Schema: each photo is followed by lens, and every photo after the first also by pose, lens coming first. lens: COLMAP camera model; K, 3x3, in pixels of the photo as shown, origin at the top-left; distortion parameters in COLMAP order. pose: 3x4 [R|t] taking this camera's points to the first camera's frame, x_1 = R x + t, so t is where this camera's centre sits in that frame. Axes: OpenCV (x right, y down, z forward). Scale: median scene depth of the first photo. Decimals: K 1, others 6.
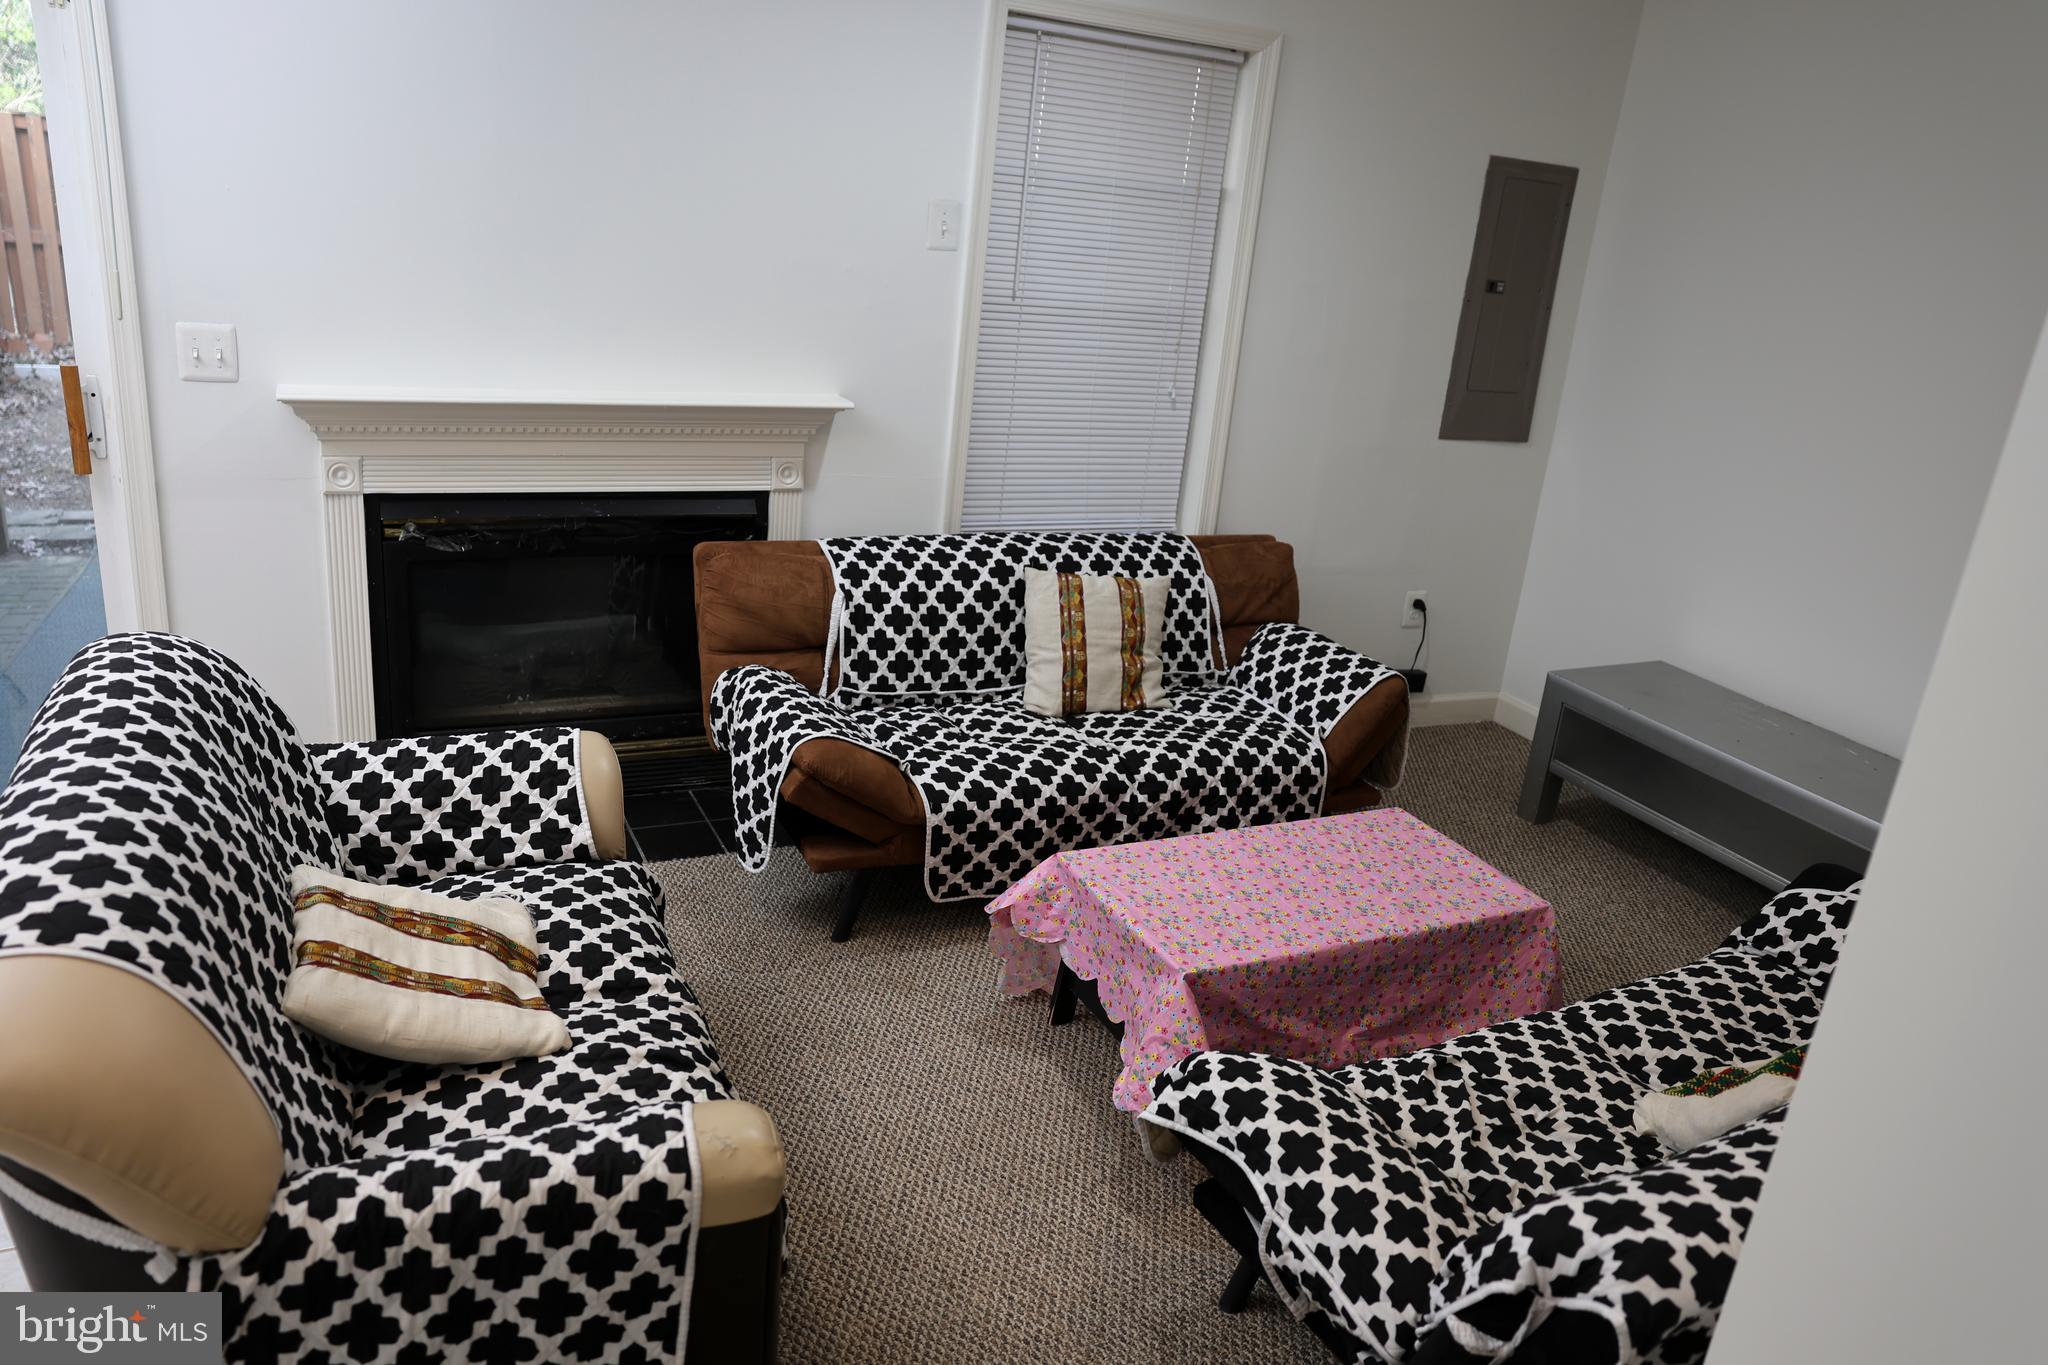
lens RADIAL K [[1436.2, 0, 1012.6], [0, 1436.2, 683.9], [0, 0, 1]] dist [-0.100789, 0.089550]
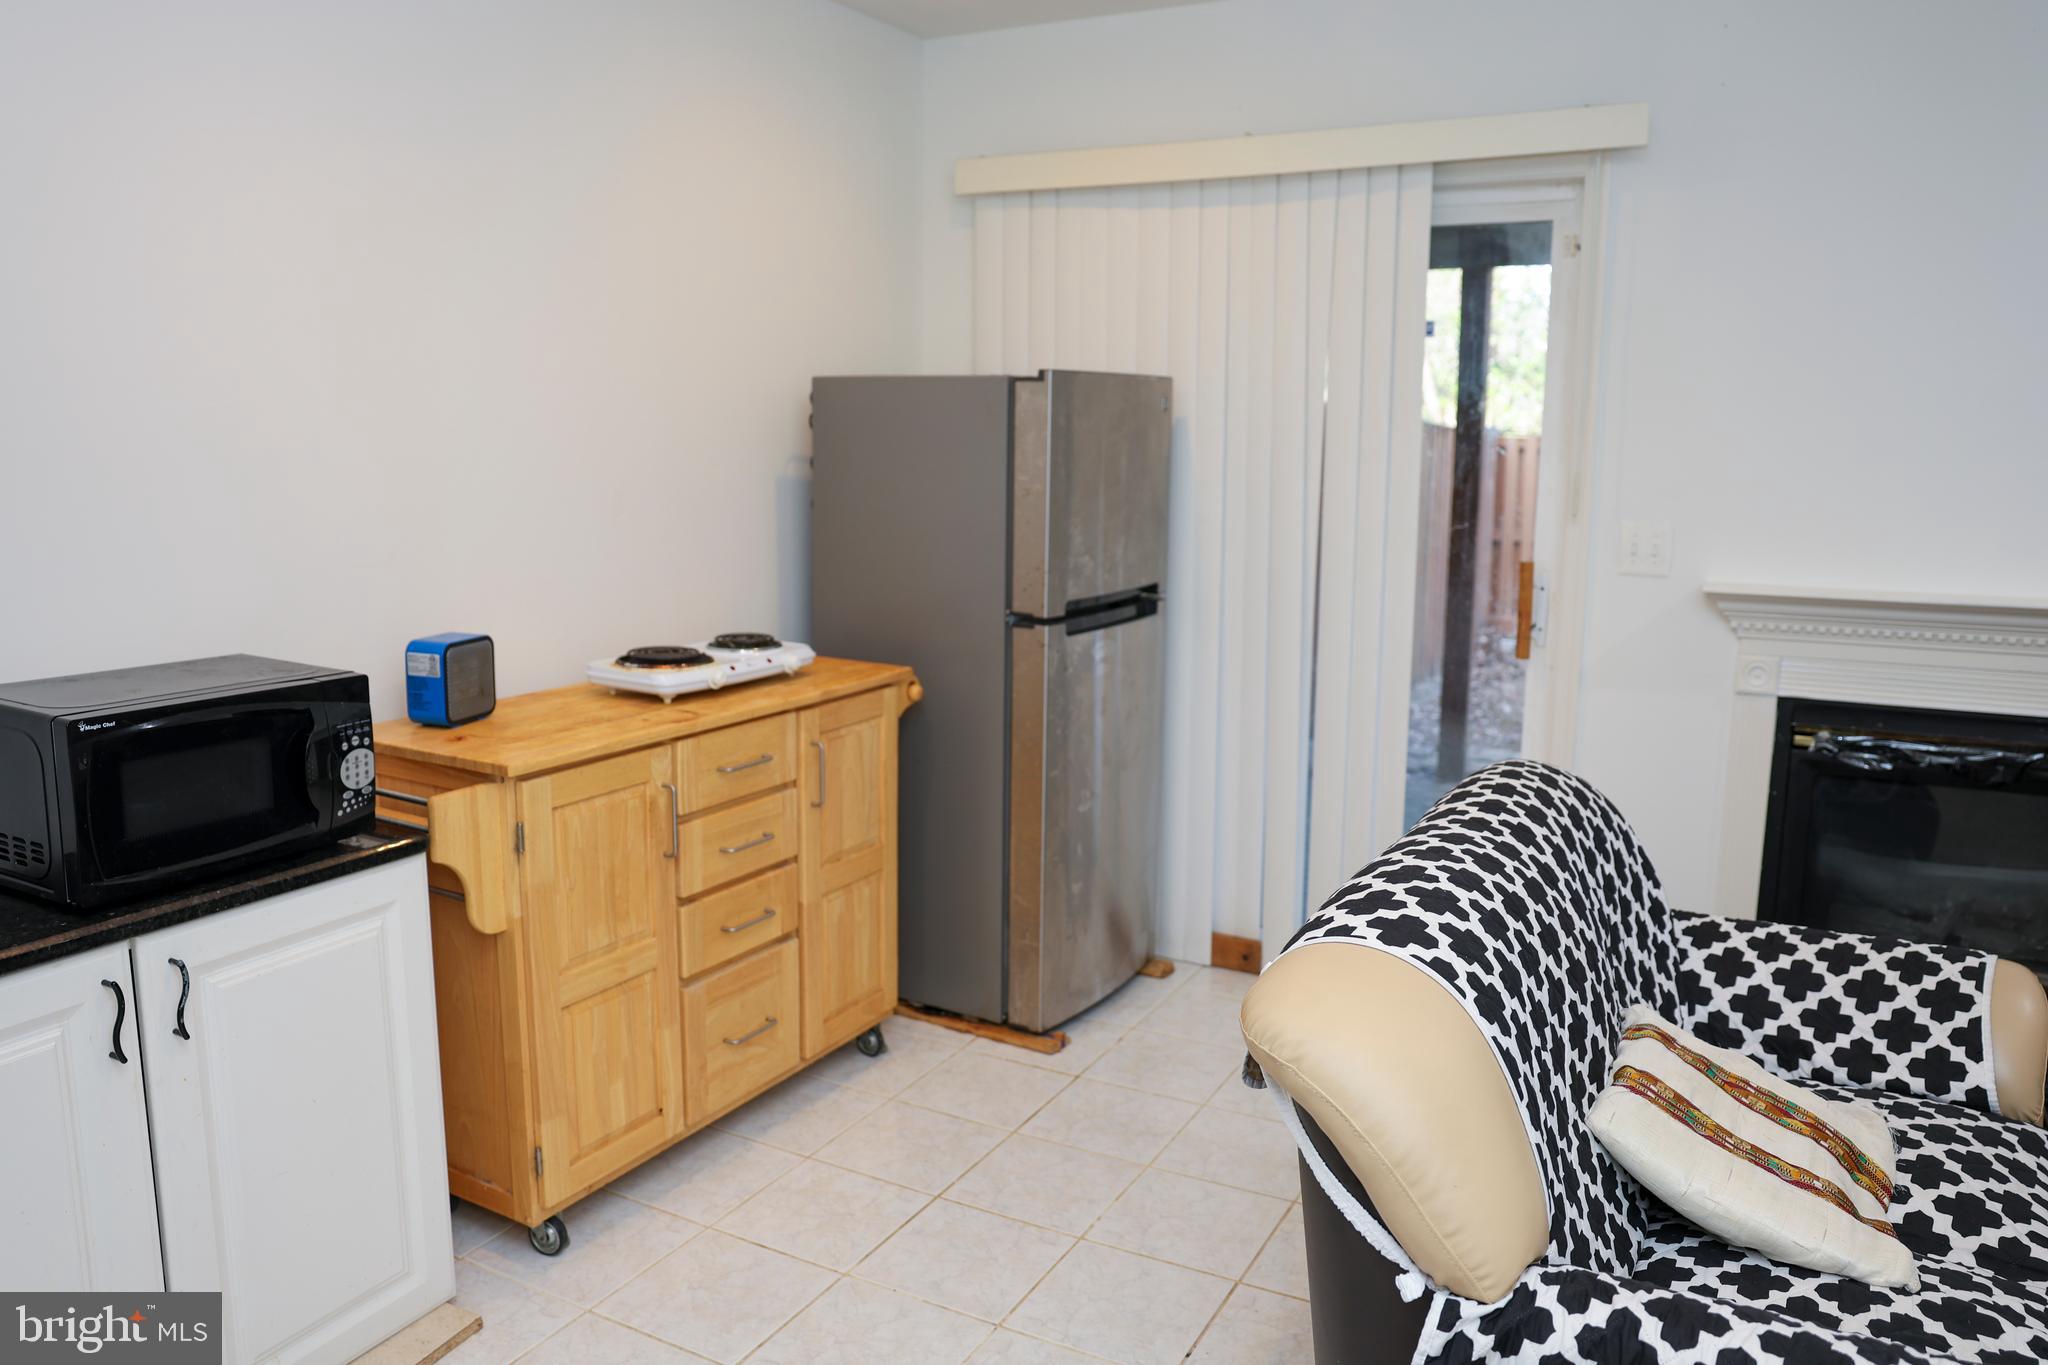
lens RADIAL K [[1436.2, 0, 1046.6], [0, 1436.2, 700.4], [0, 0, 1]] dist [-0.100789, 0.089550]
pose [[0.604158, 0.048595, -0.795381, -0.002243], [-0.211433, 0.972139, -0.101207, 0.096576], [0.768303, 0.229315, 0.597600, 0.070815]]
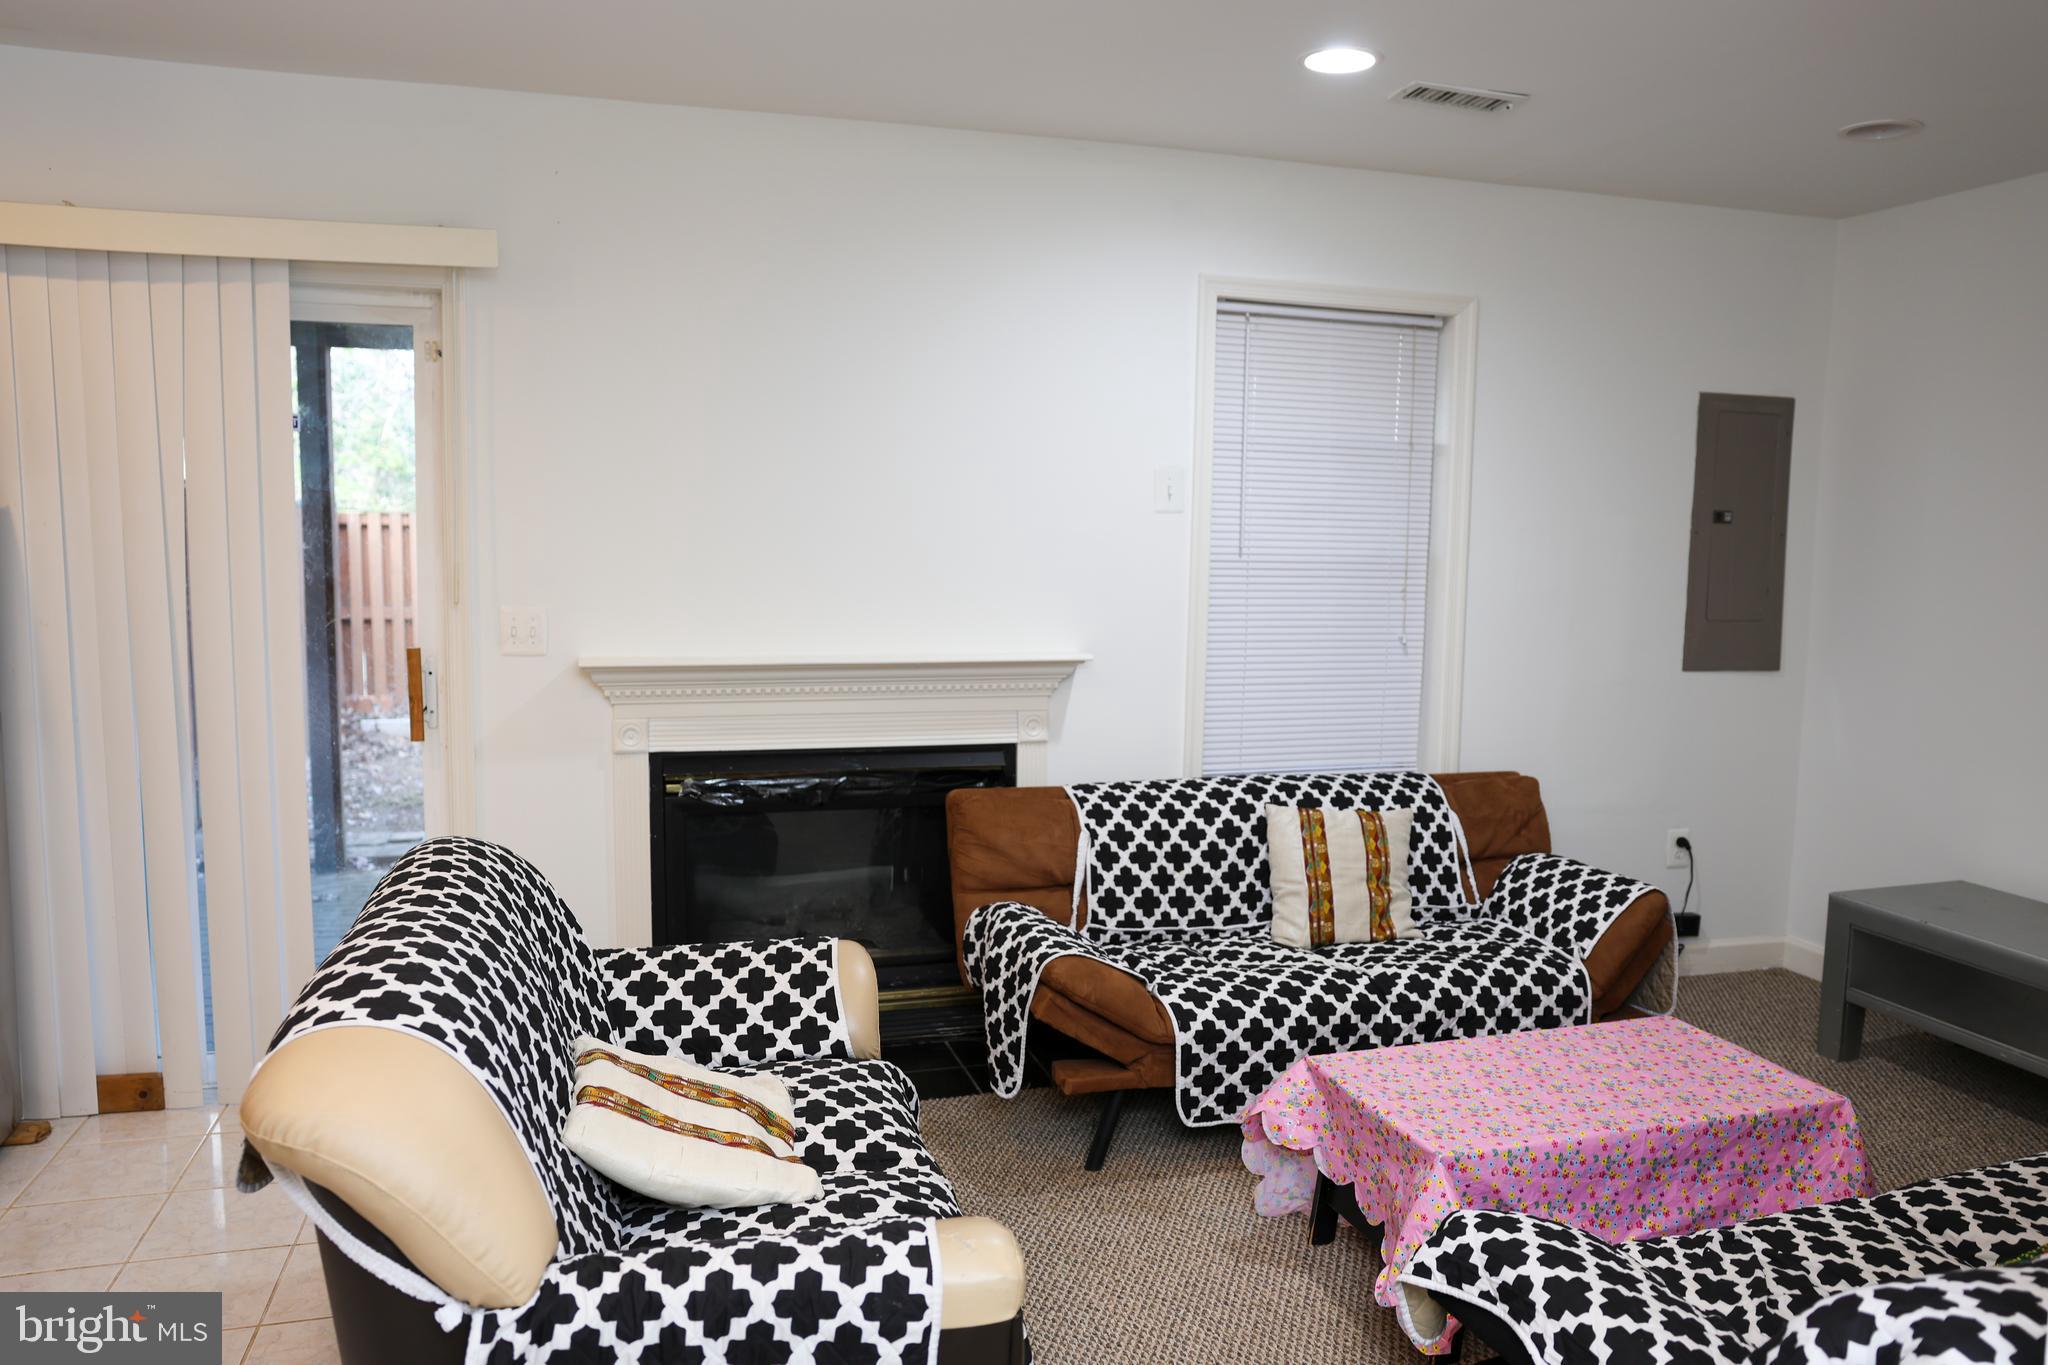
lens RADIAL K [[1436.2, 0, 1020.5], [0, 1436.2, 691.3], [0, 0, 1]] dist [-0.100789, 0.089550]
pose [[0.984000, -0.060336, -0.167640, 0.020142], [0.020419, 0.972904, -0.230308, 0.113424], [0.176994, 0.223200, 0.958569, -0.037942]]
